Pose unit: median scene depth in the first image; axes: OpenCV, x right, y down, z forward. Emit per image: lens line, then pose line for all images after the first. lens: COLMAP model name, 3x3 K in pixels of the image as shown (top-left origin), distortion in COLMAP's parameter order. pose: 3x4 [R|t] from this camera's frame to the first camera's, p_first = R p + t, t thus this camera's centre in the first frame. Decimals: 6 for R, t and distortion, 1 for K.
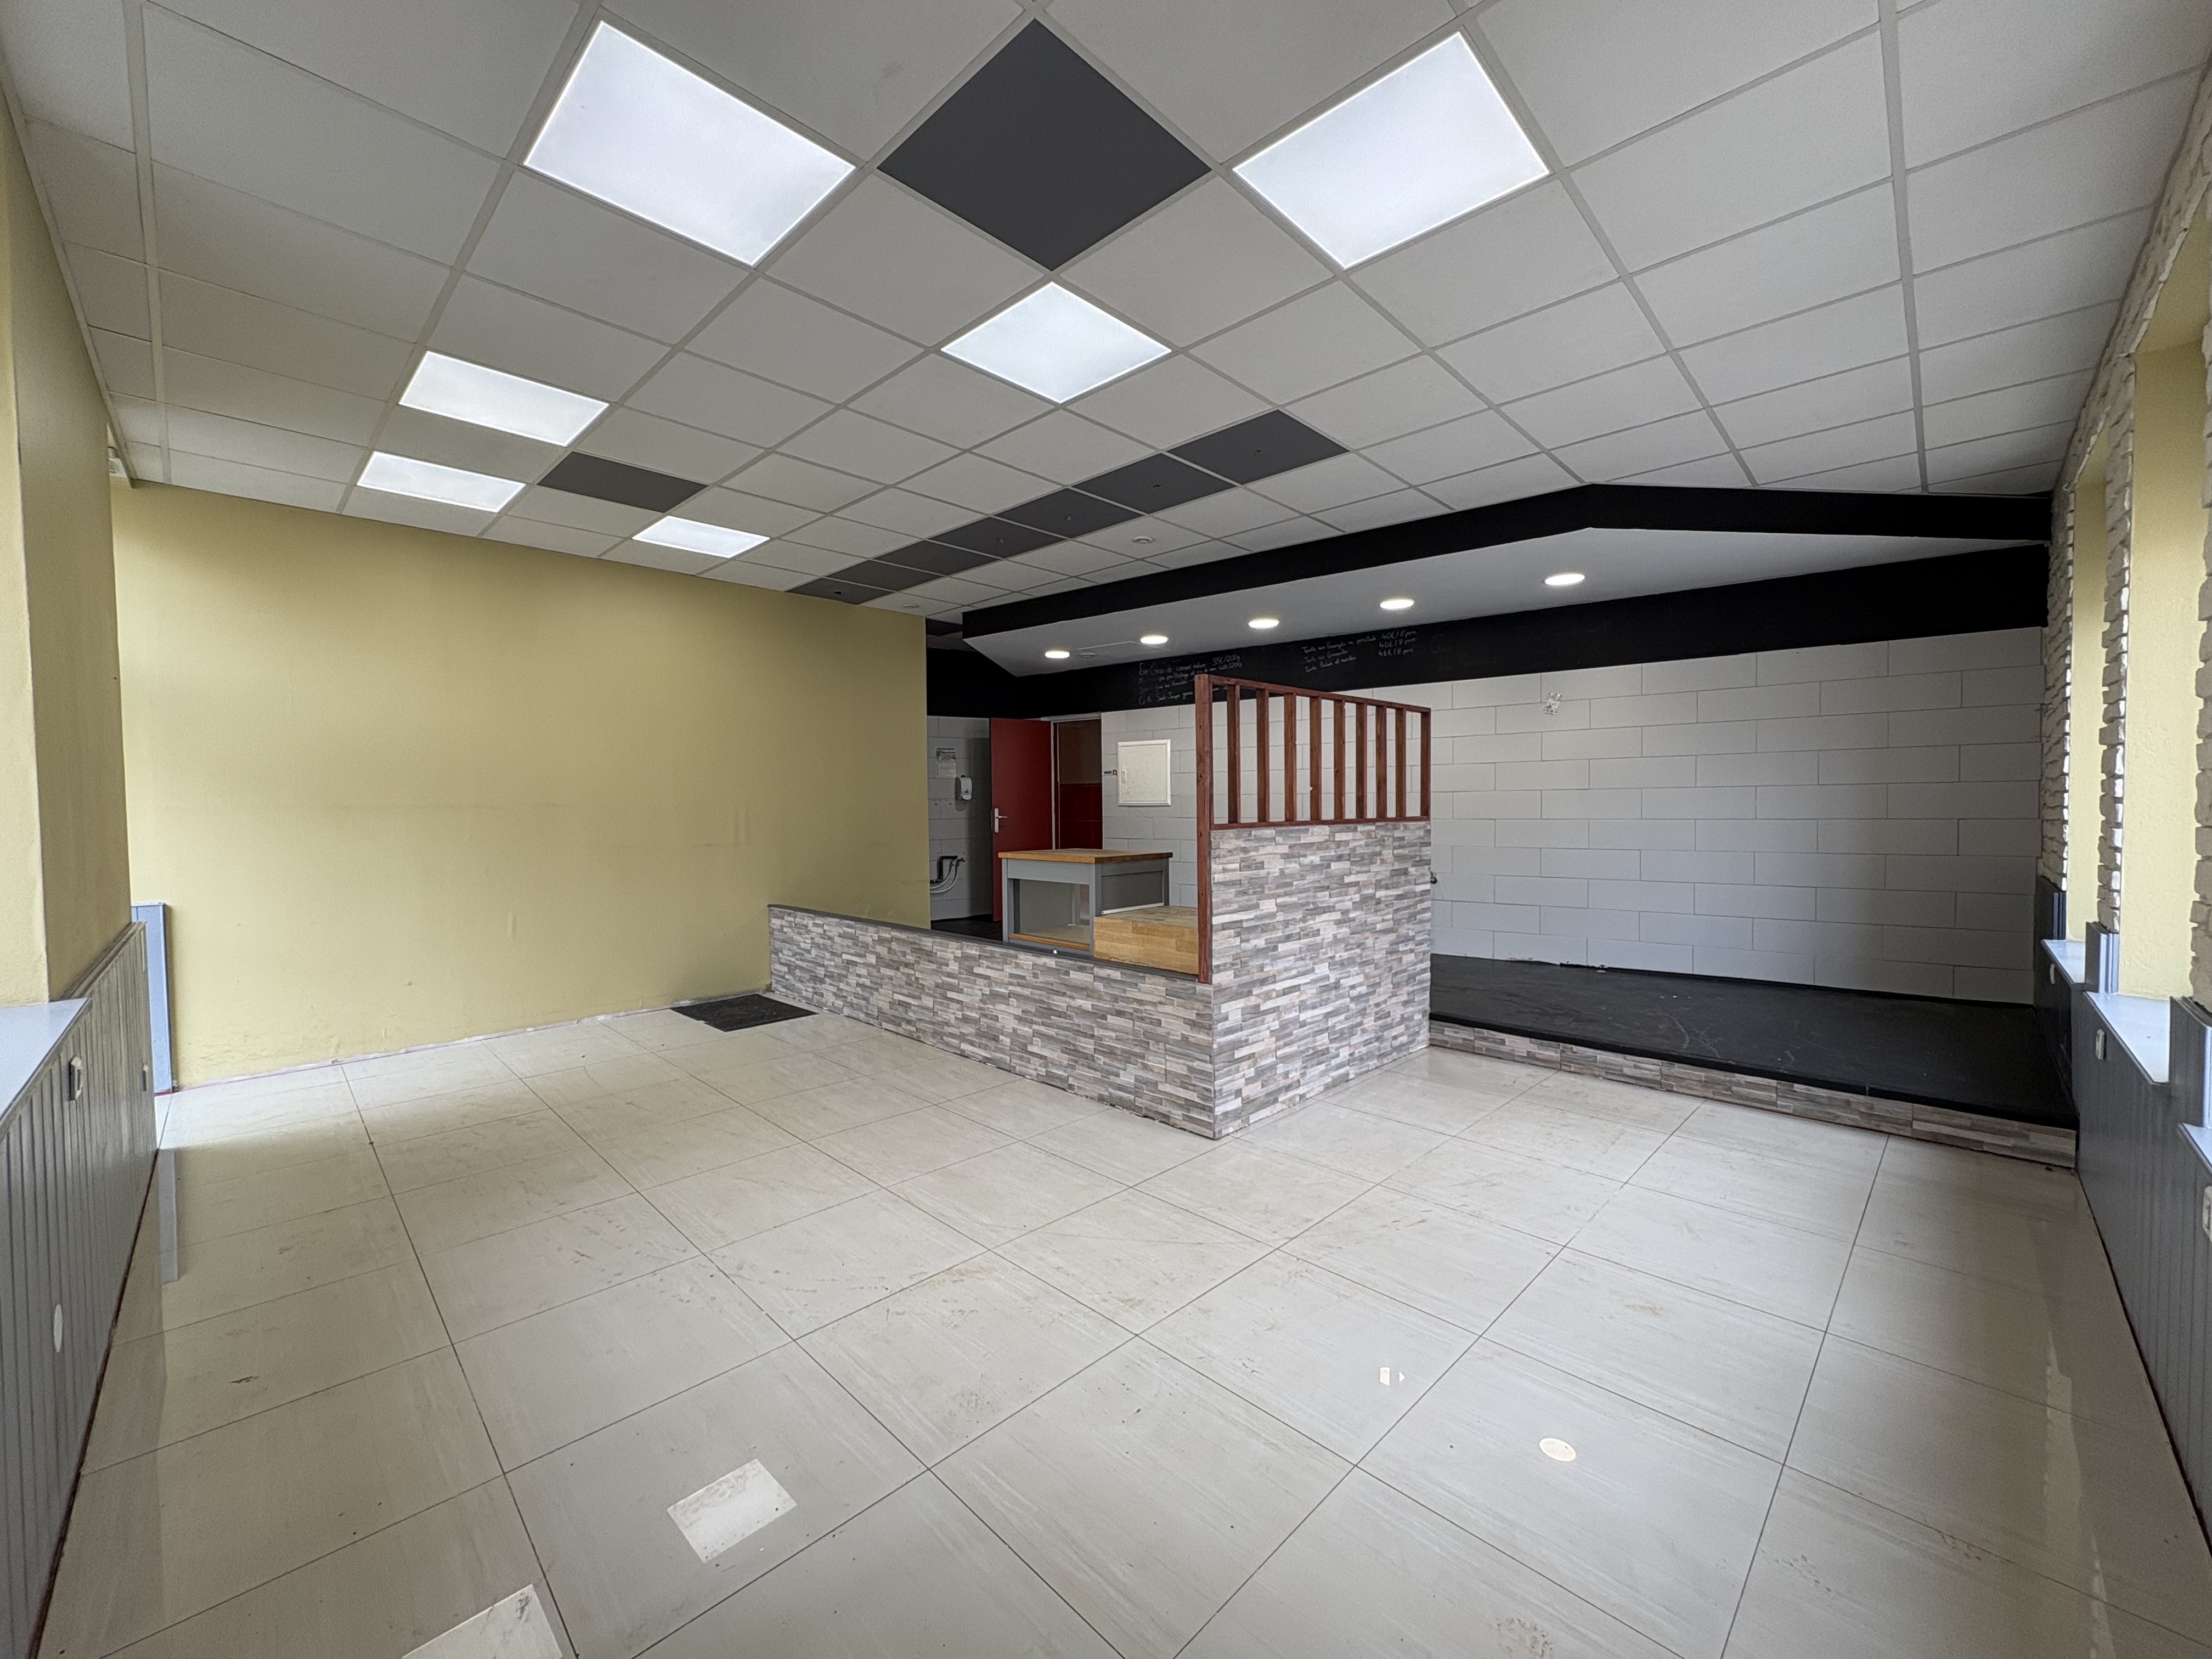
lens RADIAL K [[879.6, 0, 1112.0], [0, 879.6, 829.7], [0, 0, 1]] dist [-0.000173, 0.000512]
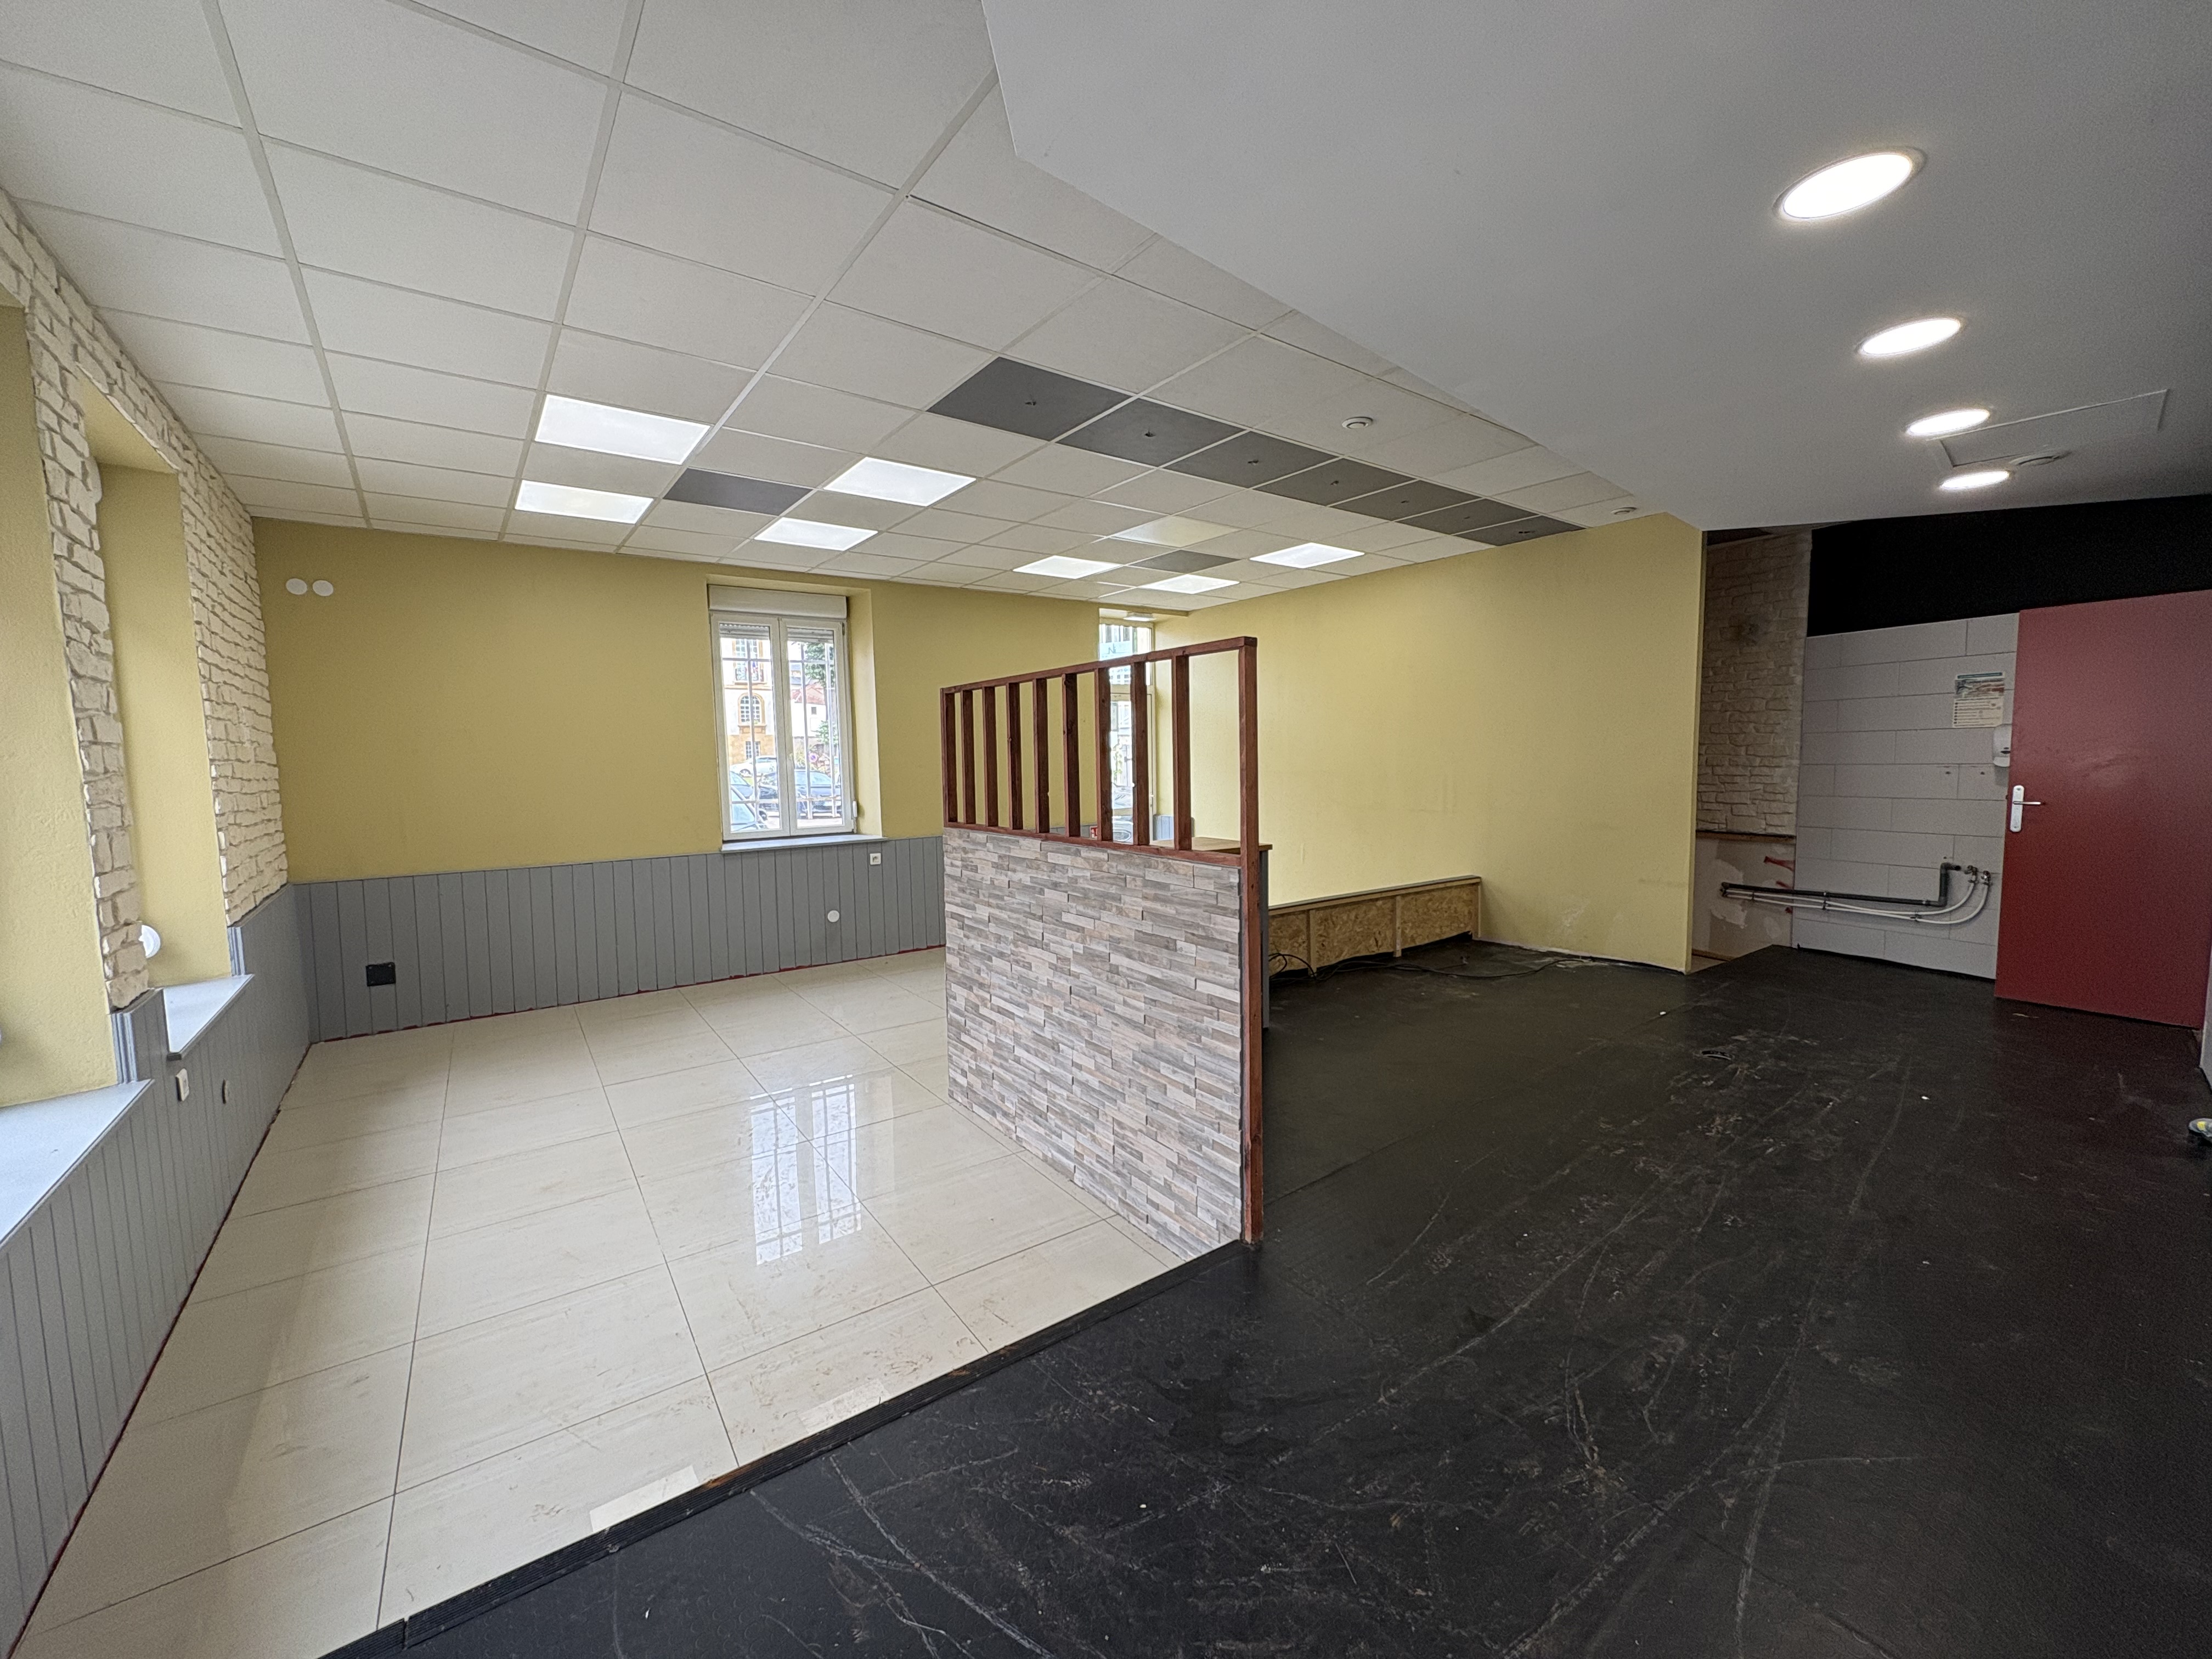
lens RADIAL K [[879.6, 0, 1112.3], [0, 879.6, 827.9], [0, 0, 1]] dist [-0.000173, 0.000512]
pose [[-0.162536, 0.095307, -0.982089, 1.028890], [-0.011667, 0.995069, 0.098498, -0.096763], [0.986634, 0.027468, -0.160623, 1.209037]]
